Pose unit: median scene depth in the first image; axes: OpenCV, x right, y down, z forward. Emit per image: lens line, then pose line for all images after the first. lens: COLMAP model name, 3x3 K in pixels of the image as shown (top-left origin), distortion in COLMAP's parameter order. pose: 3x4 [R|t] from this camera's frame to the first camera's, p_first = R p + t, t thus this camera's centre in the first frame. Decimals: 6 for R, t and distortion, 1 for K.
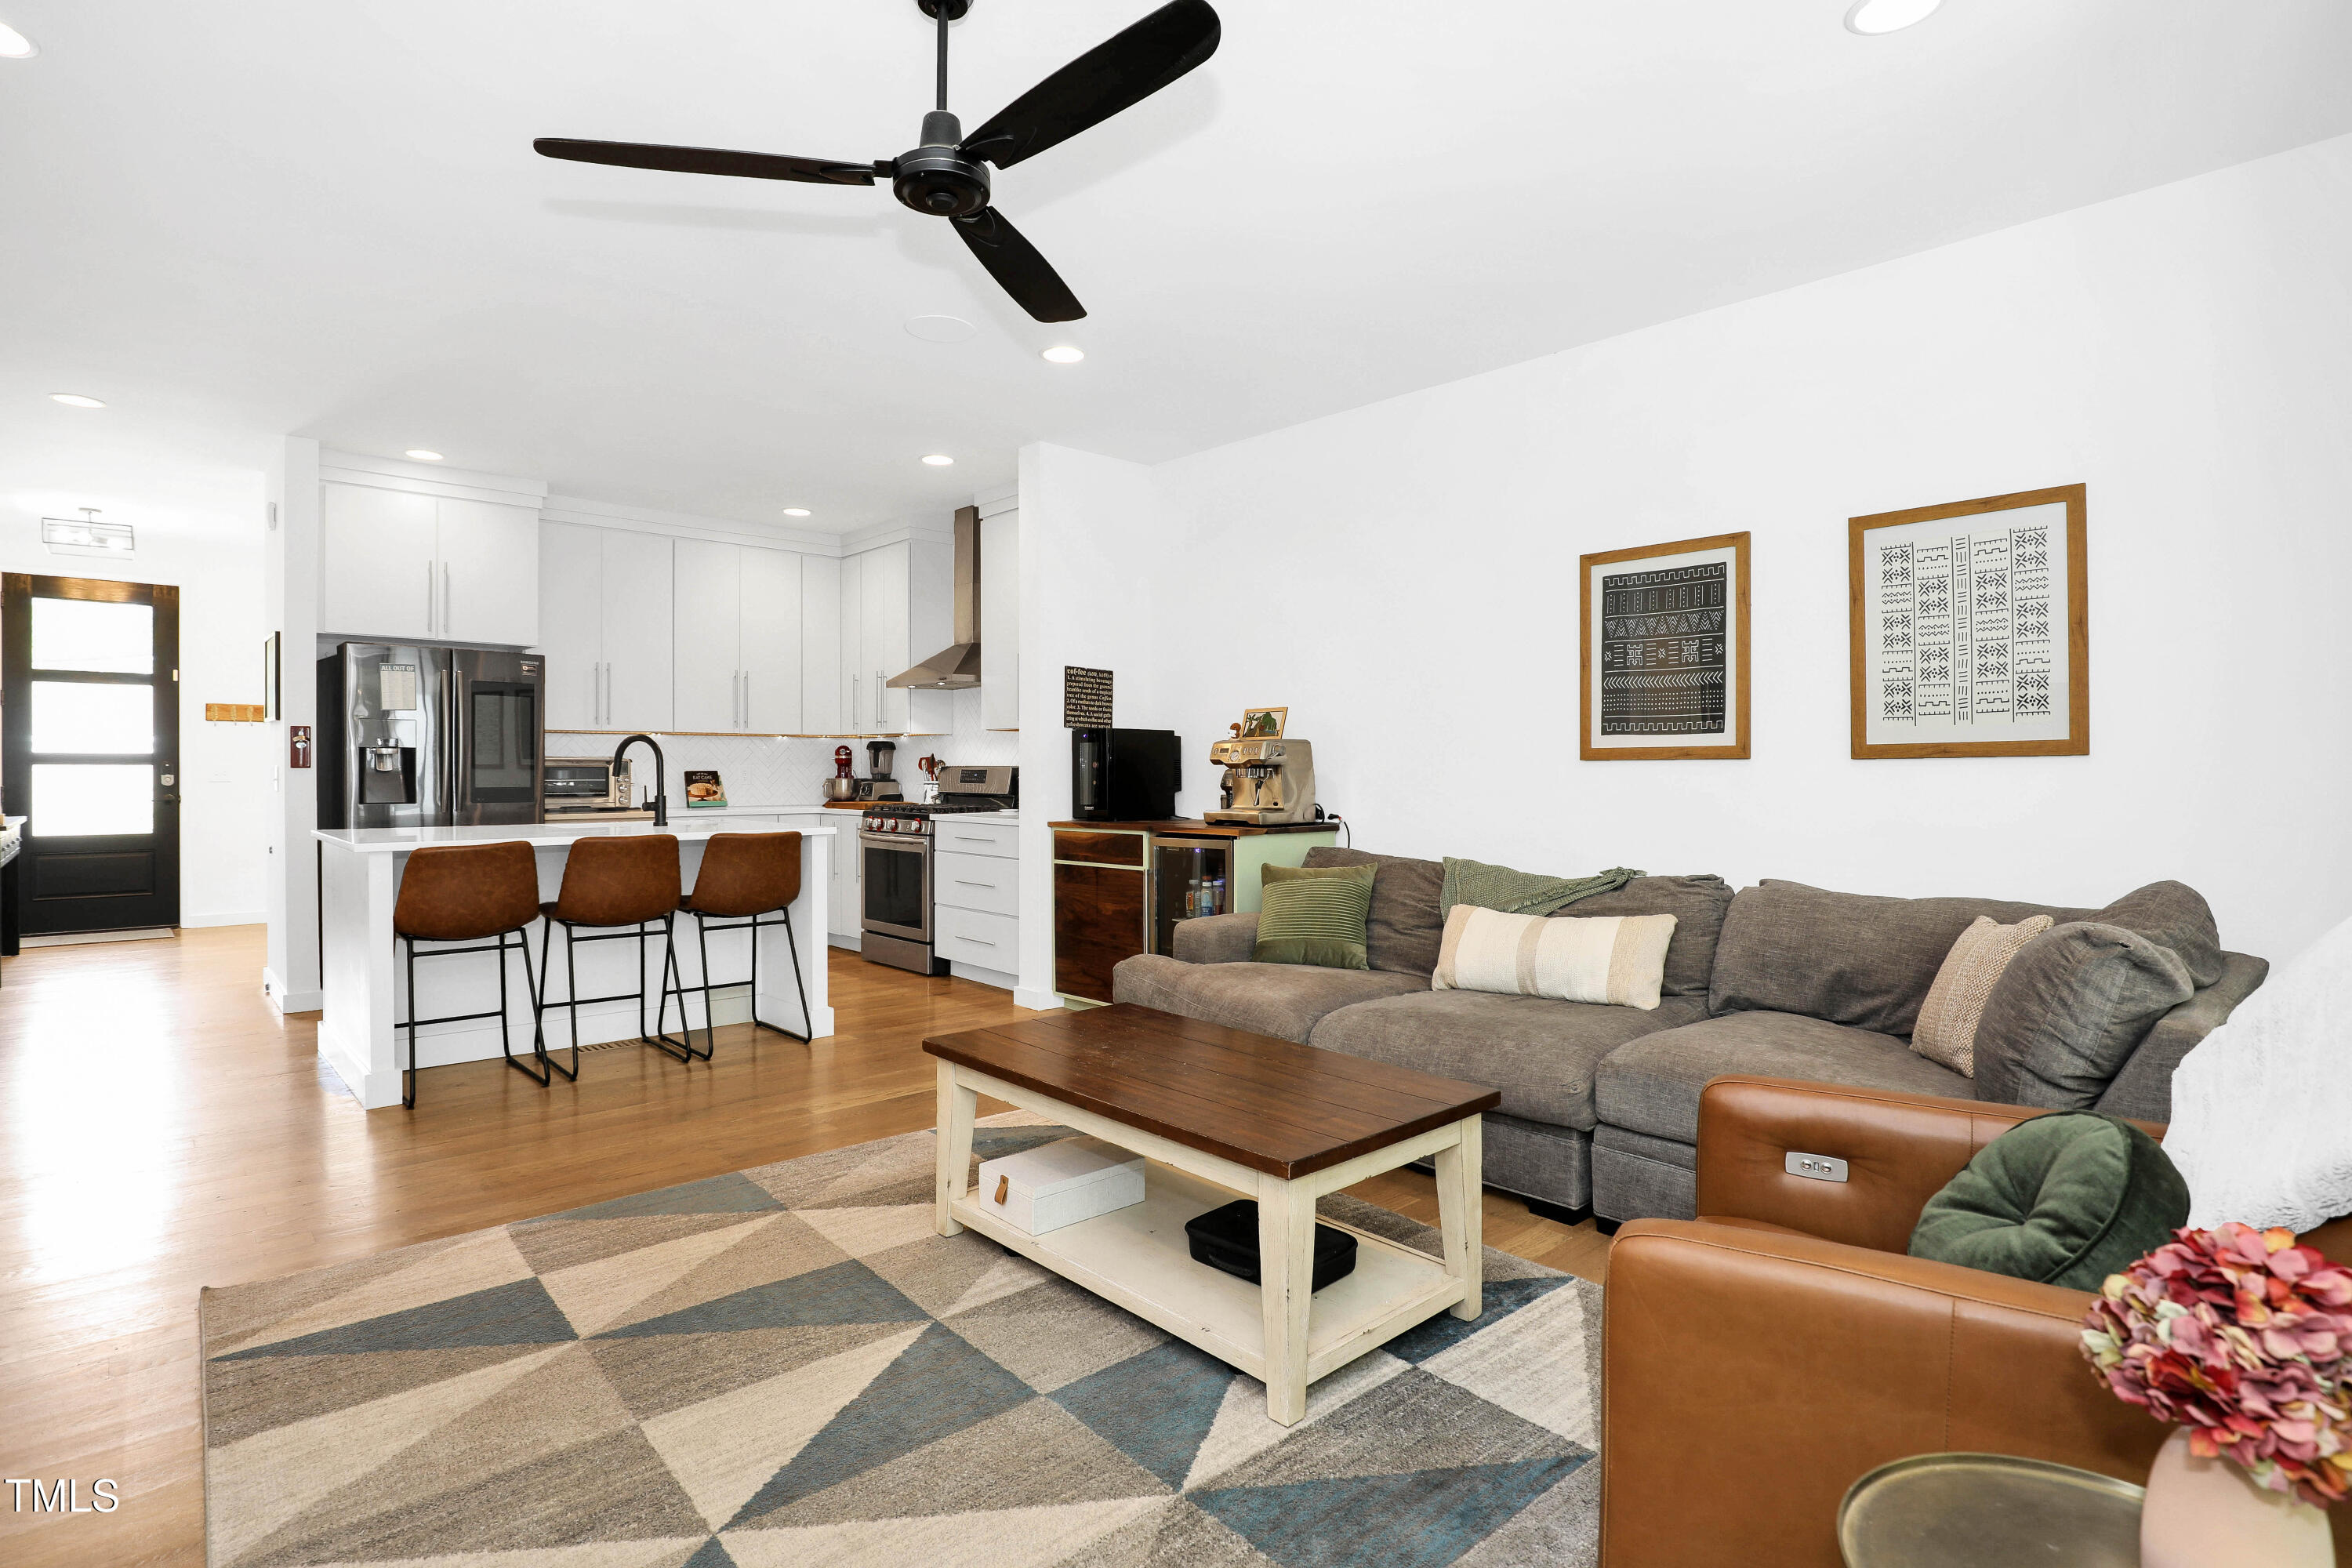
lens RADIAL K [[1173.0, 0, 1193.9], [0, 1173.0, 773.9], [0, 0, 1]] dist [-0.025479, 0.001794]
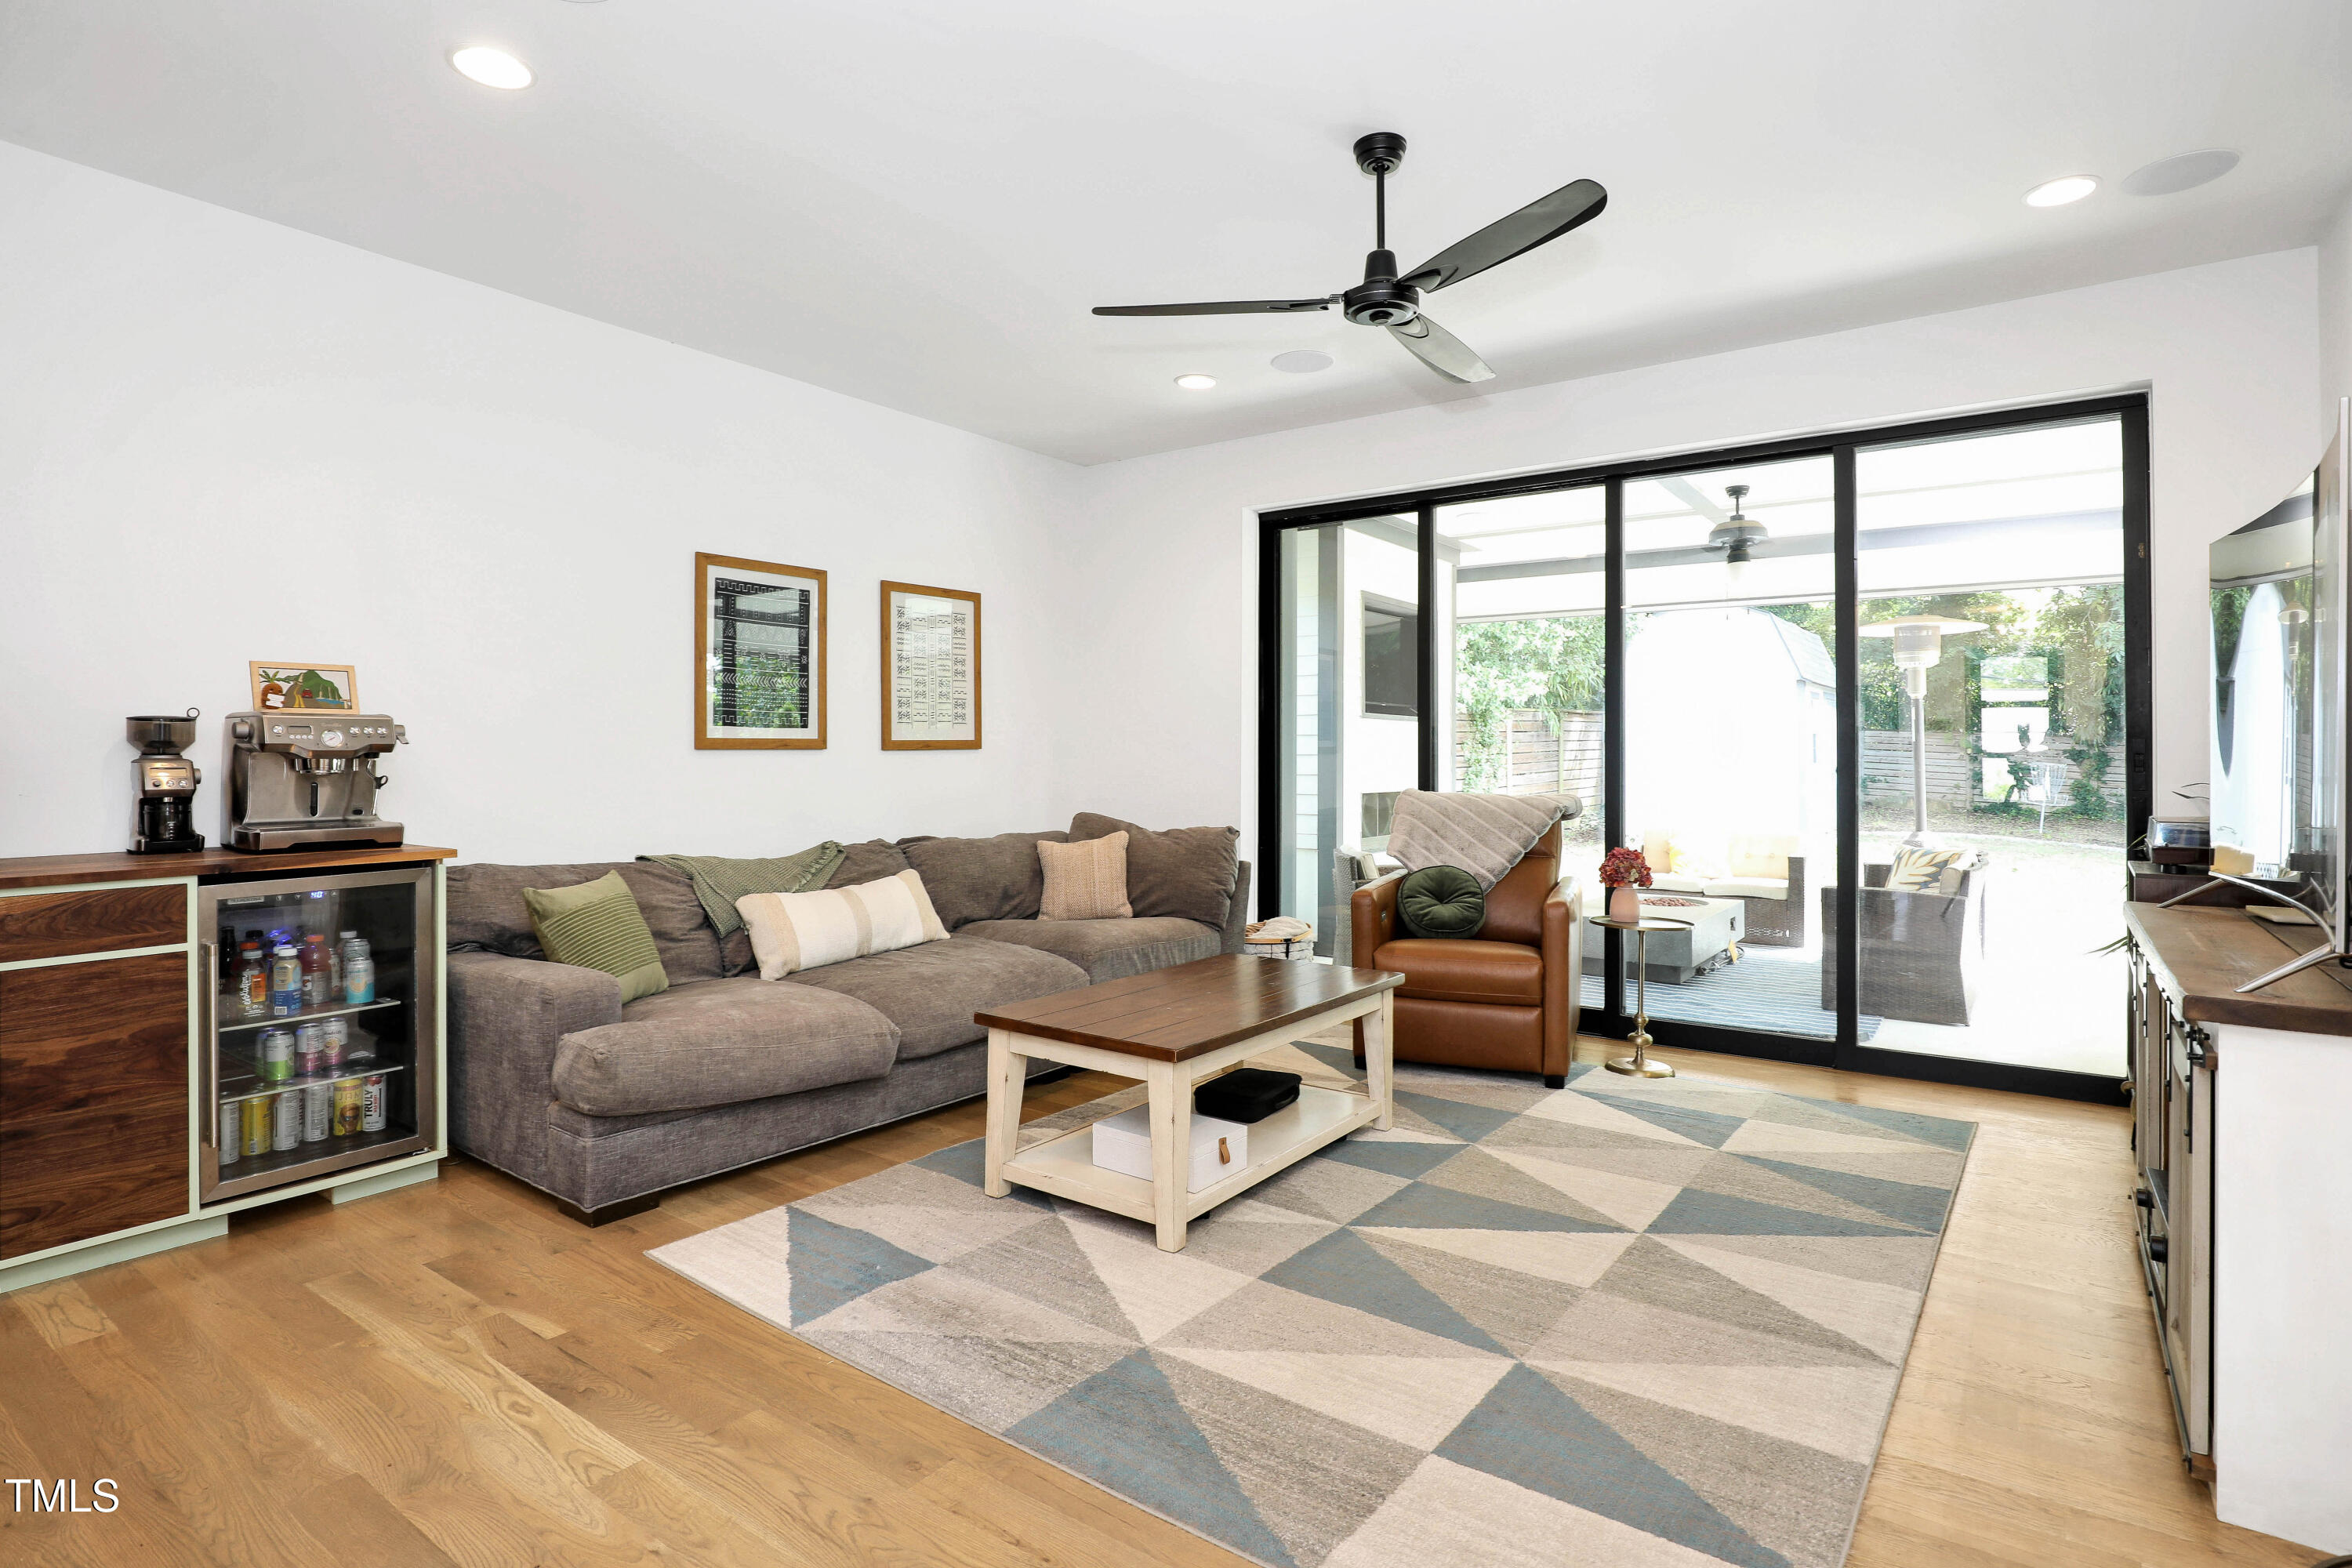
lens RADIAL K [[1173.0, 0, 1160.9], [0, 1173.0, 746.6], [0, 0, 1]] dist [-0.025479, 0.001794]
pose [[-0.177748, 0.006951, 0.984051, -0.648353], [0.005121, 0.999968, -0.006138, -0.005043], [-0.984063, 0.003949, -0.177778, 0.665546]]
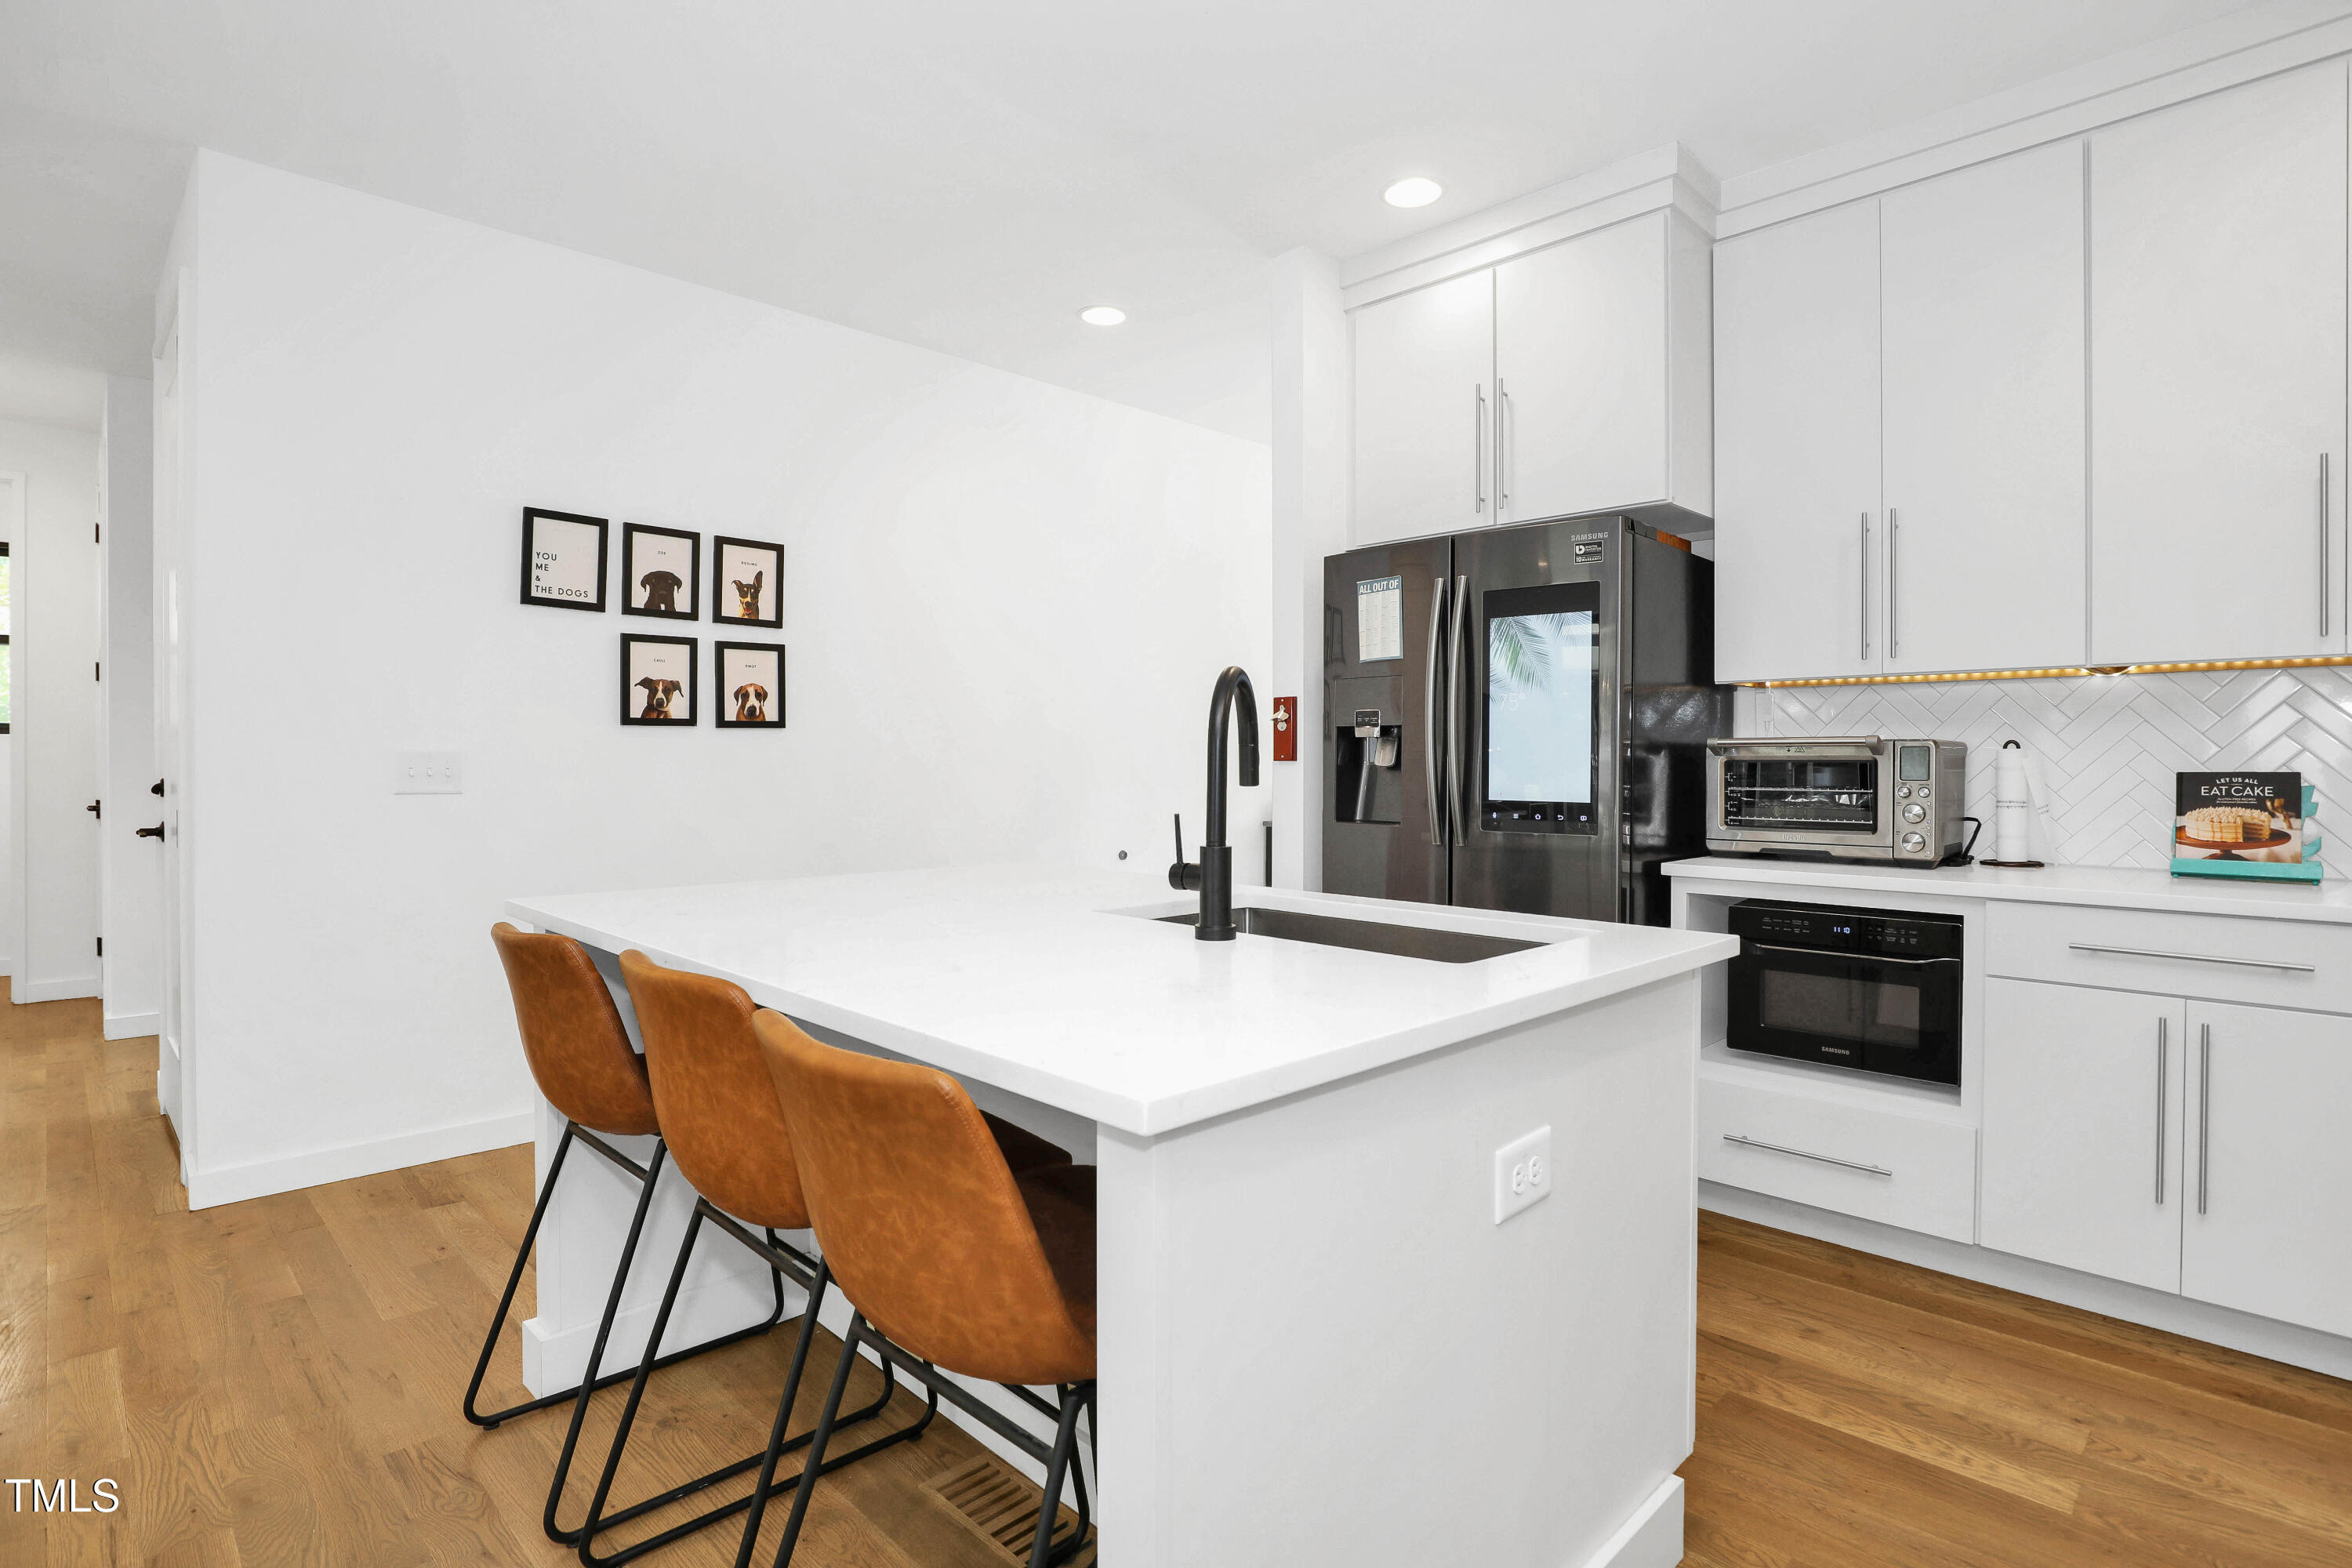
lens RADIAL K [[1173.0, 0, 1186.9], [0, 1173.0, 770.2], [0, 0, 1]] dist [-0.025479, 0.001794]
pose [[0.022237, 0.009541, -0.999707, -0.127188], [-0.007104, 0.999931, 0.009385, -0.005882], [0.999727, 0.006893, 0.022303, 0.993857]]
